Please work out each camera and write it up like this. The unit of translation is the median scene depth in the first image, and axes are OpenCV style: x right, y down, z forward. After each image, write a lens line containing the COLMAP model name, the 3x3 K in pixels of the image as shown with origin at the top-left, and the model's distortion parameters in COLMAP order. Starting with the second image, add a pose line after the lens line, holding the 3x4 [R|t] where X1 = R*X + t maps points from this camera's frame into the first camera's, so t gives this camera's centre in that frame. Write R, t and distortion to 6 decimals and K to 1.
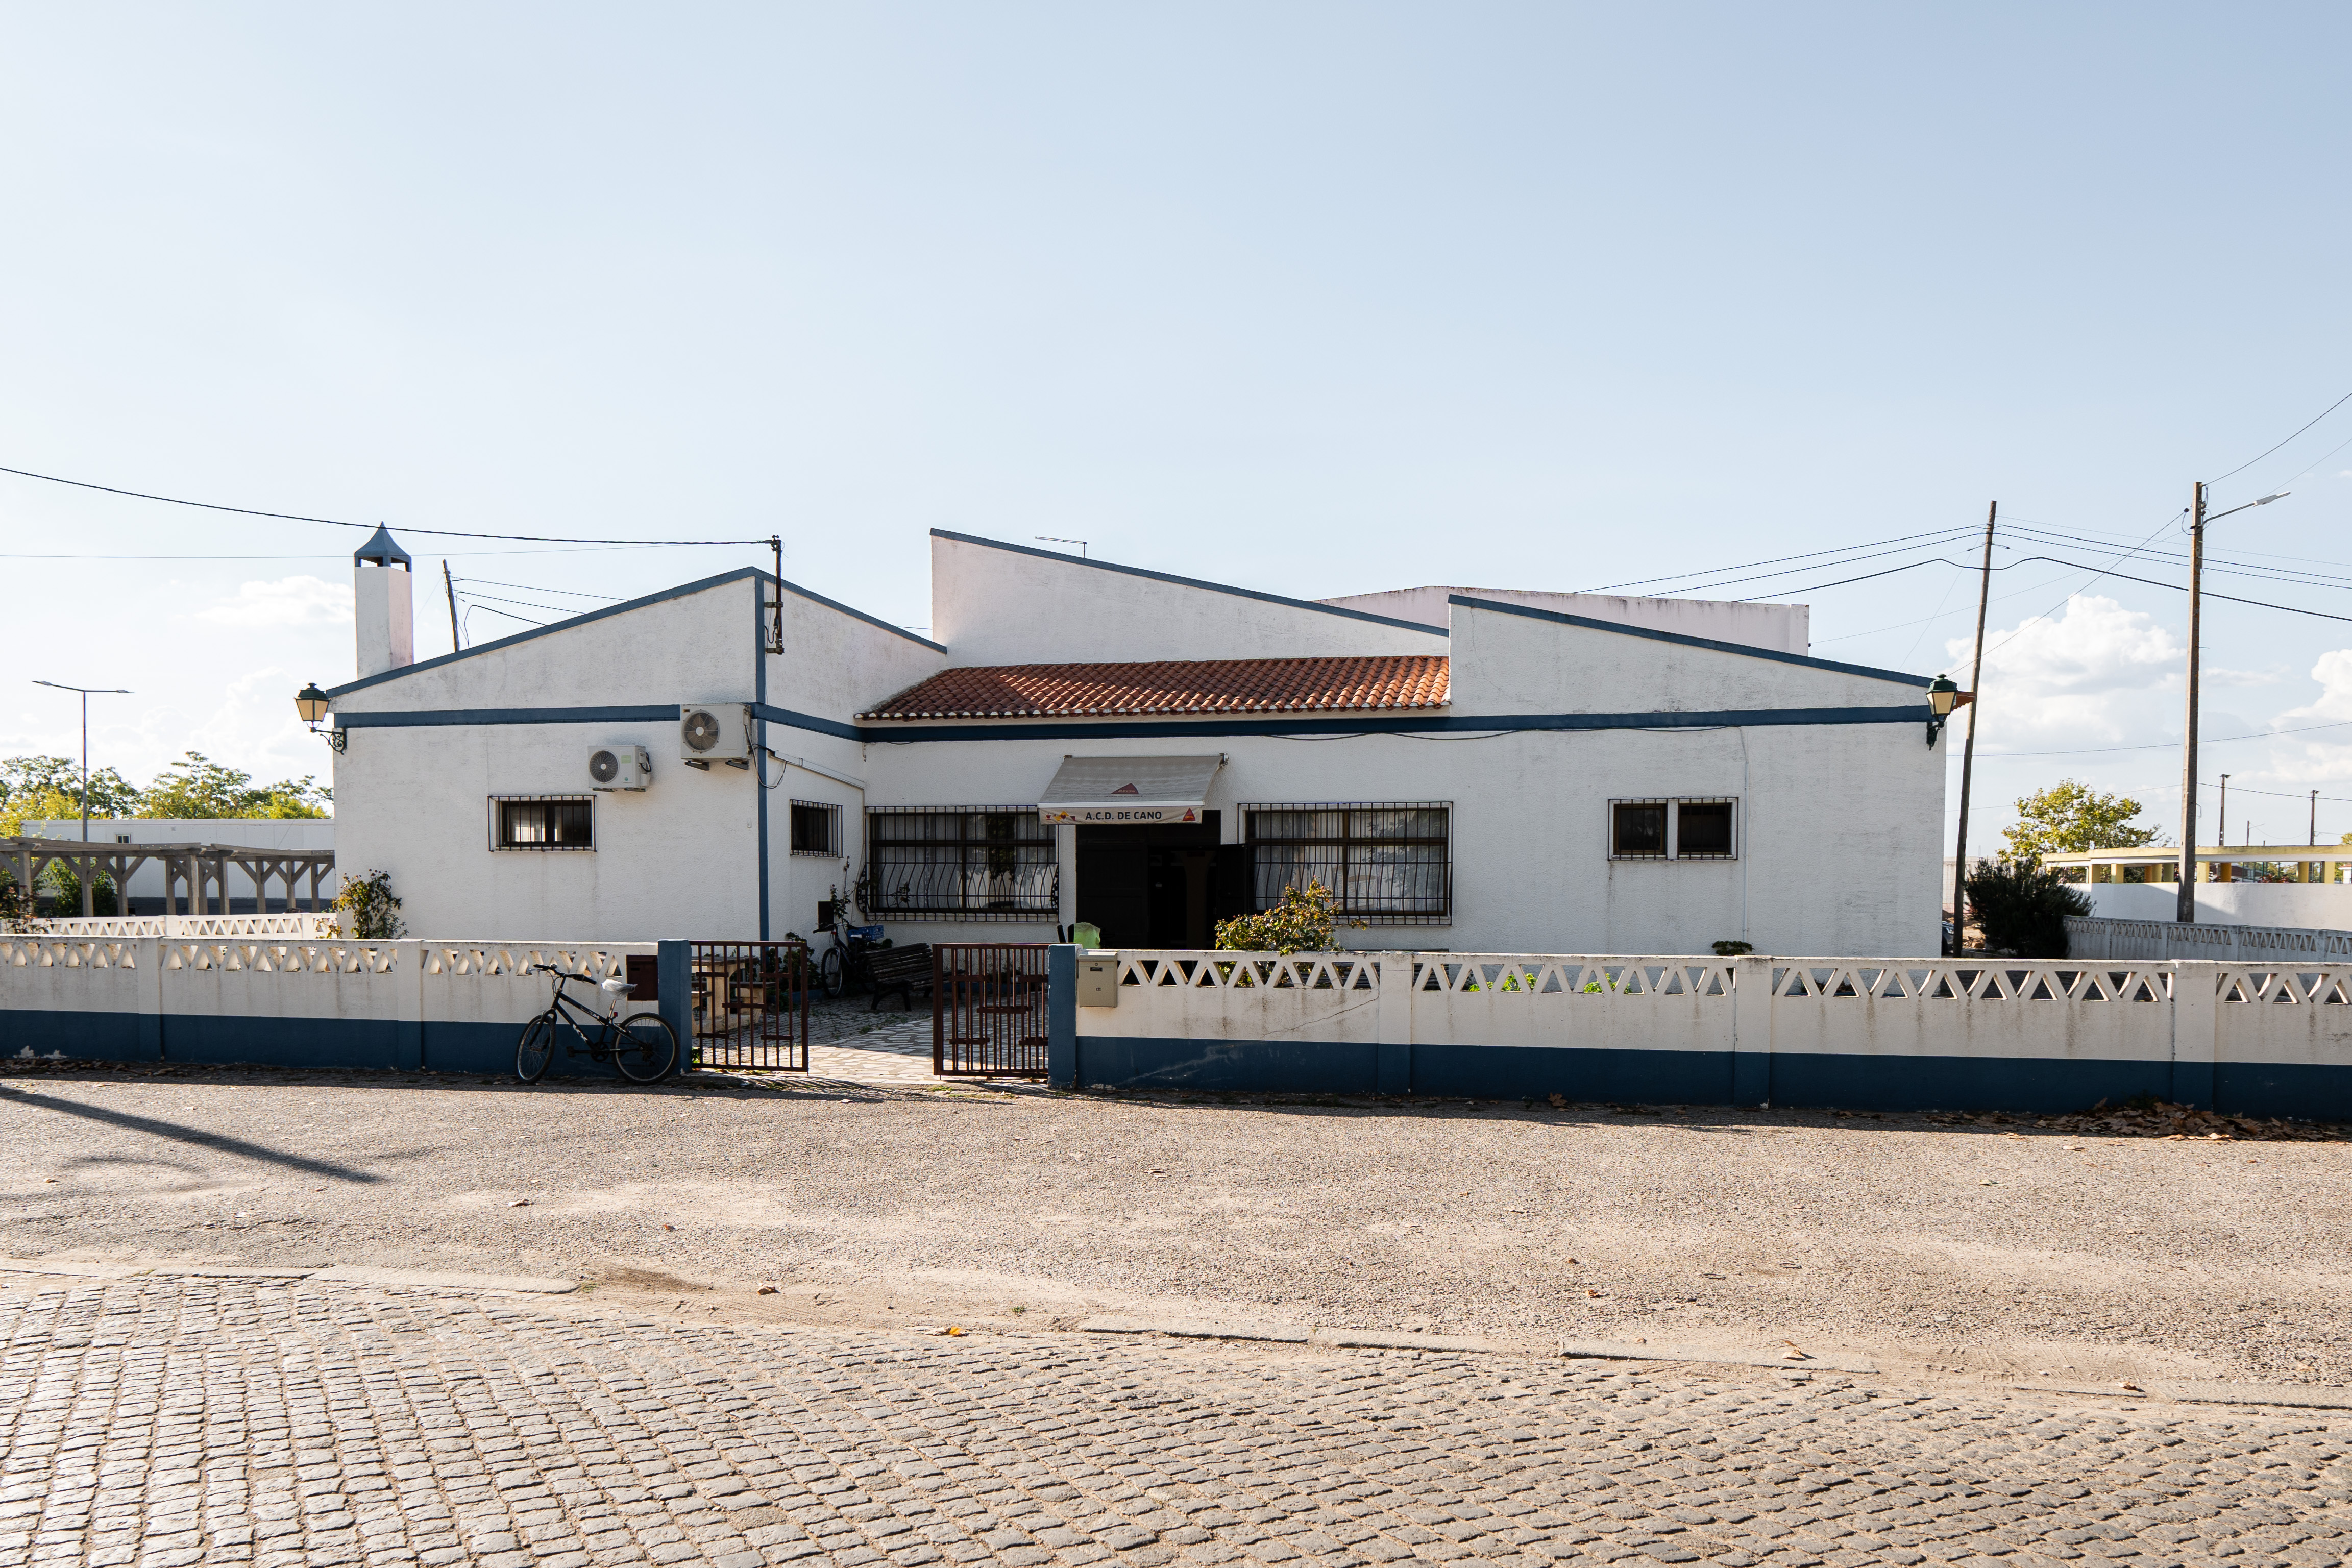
lens RADIAL K [[1749.5, 0, 1179.8], [0, 1749.5, 790.3], [0, 0, 1]] dist [0.001155, -0.003120]
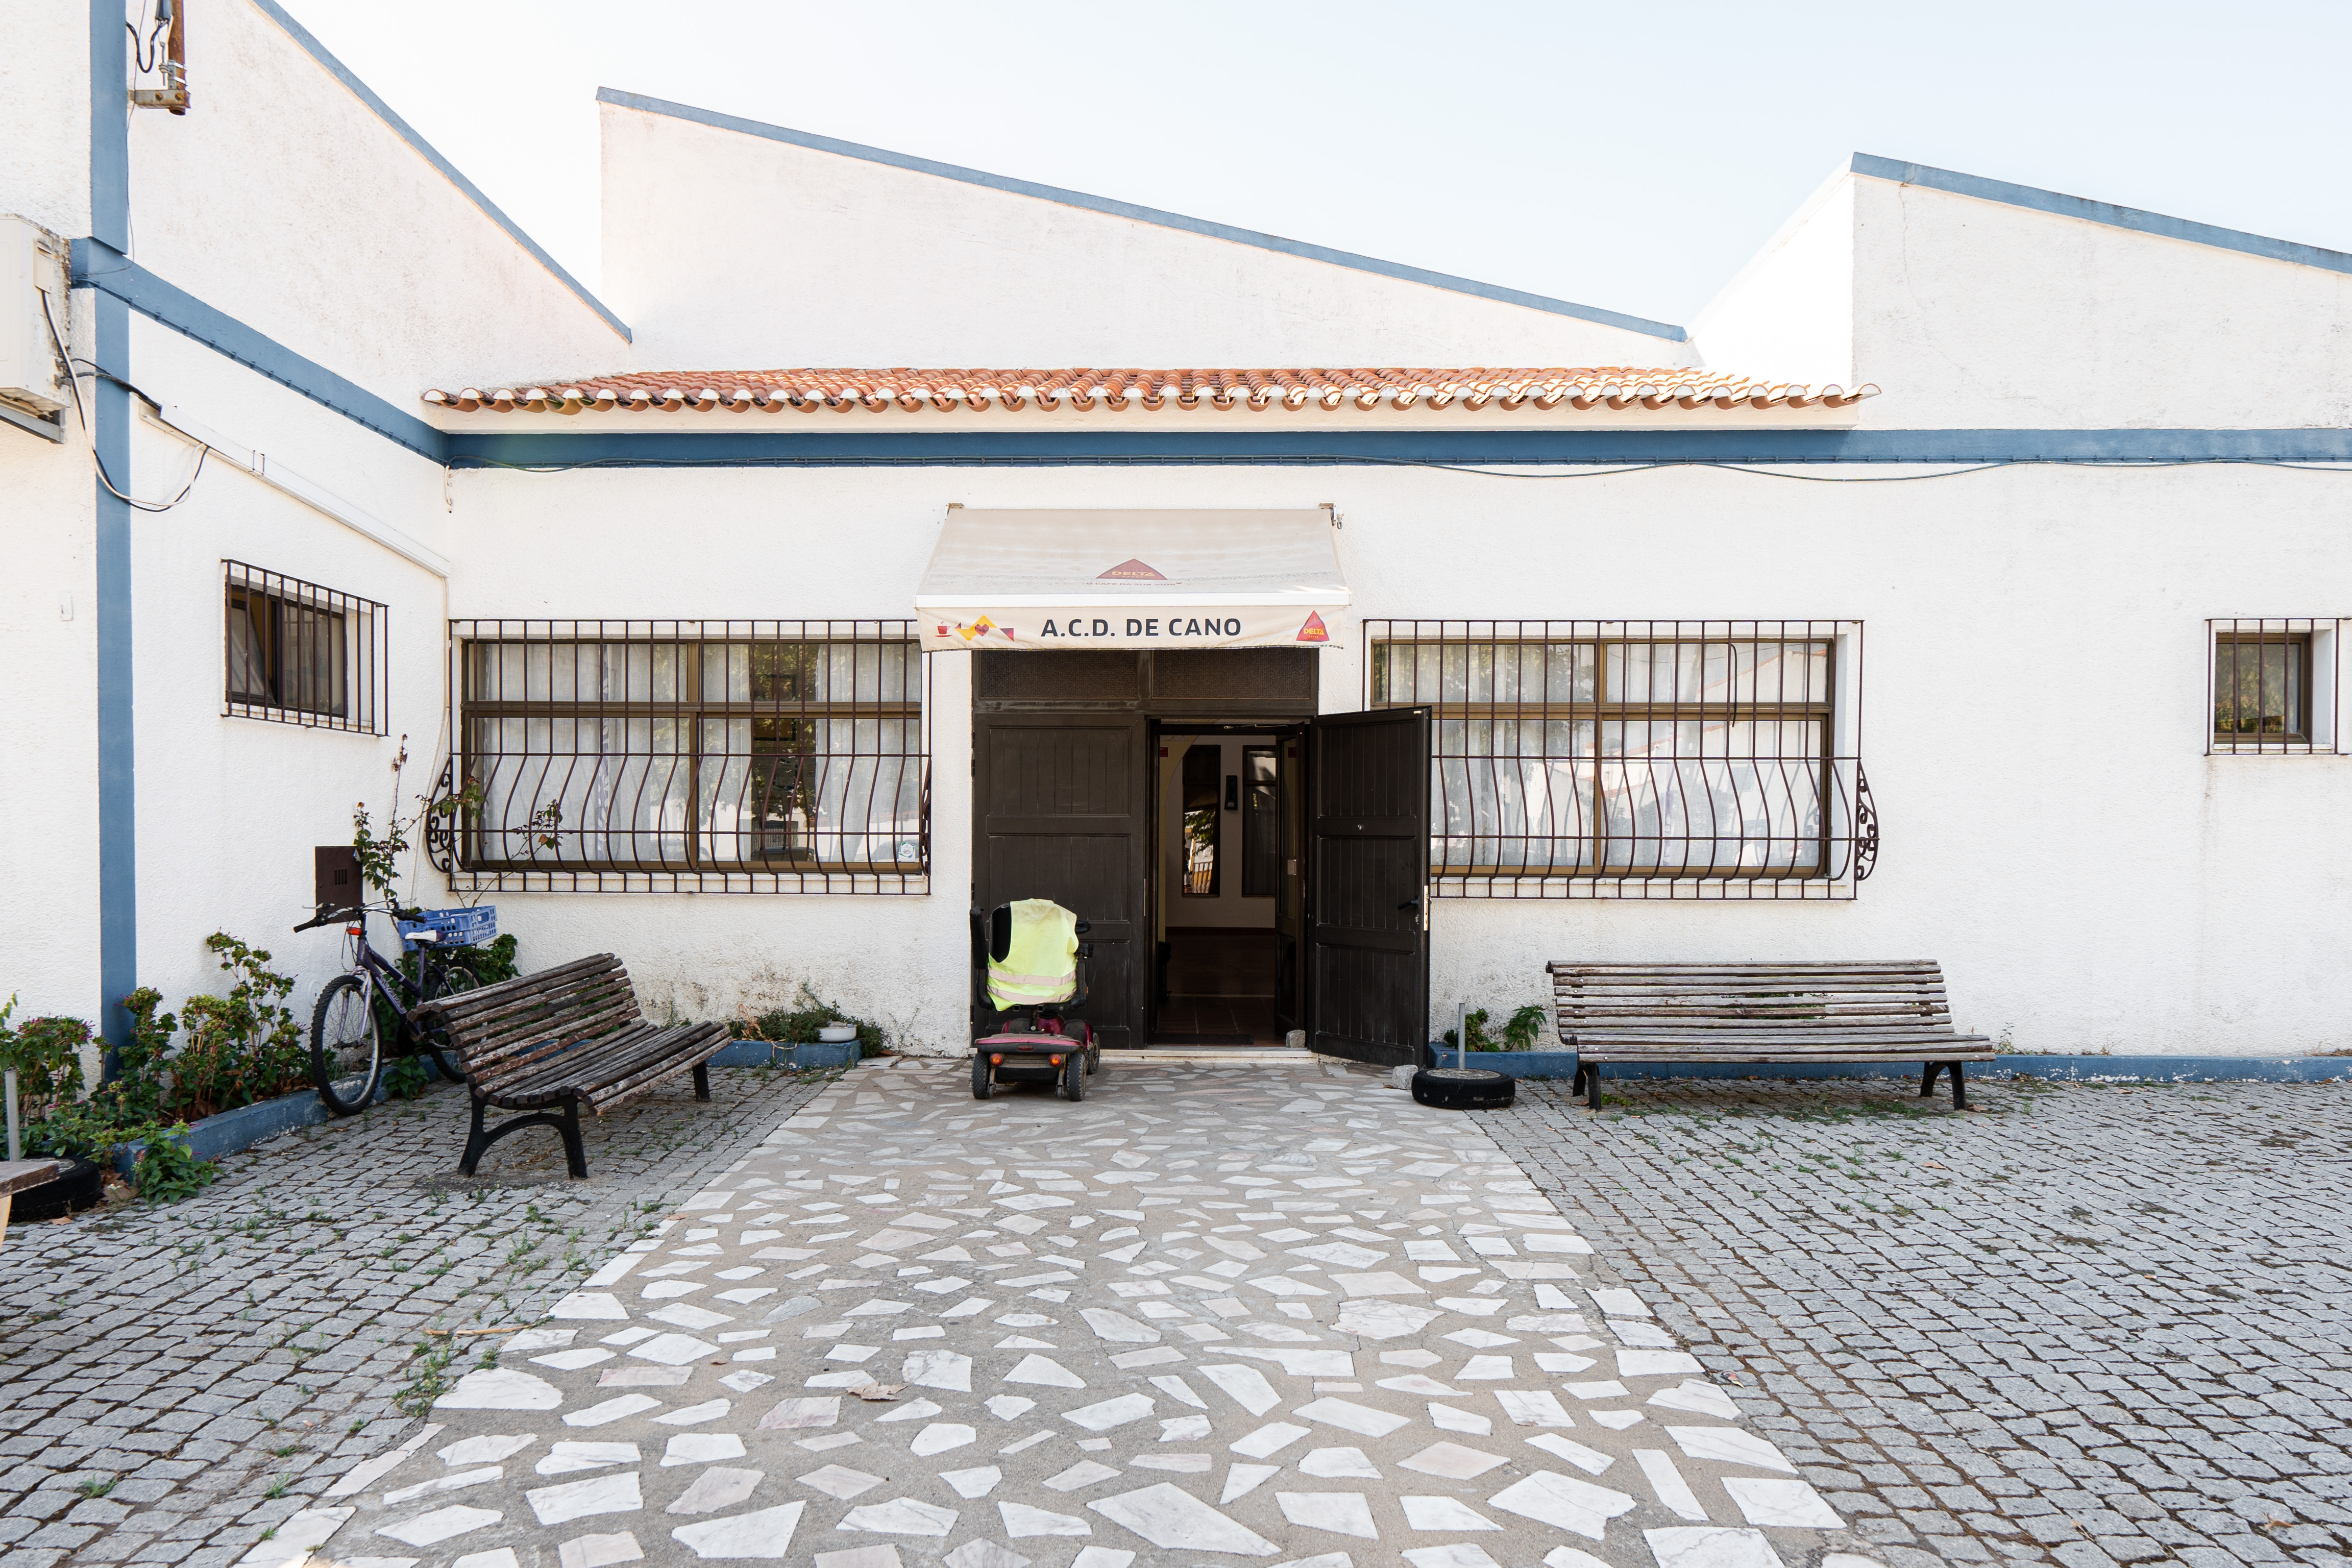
lens RADIAL K [[1749.5, 0, 1169.3], [0, 1749.5, 784.4], [0, 0, 1]] dist [0.001155, -0.003120]
pose [[0.979260, 0.007433, 0.202471, -0.098285], [-0.012761, 0.999605, 0.025026, 0.036895], [-0.202205, -0.027091, 0.978968, 0.569289]]
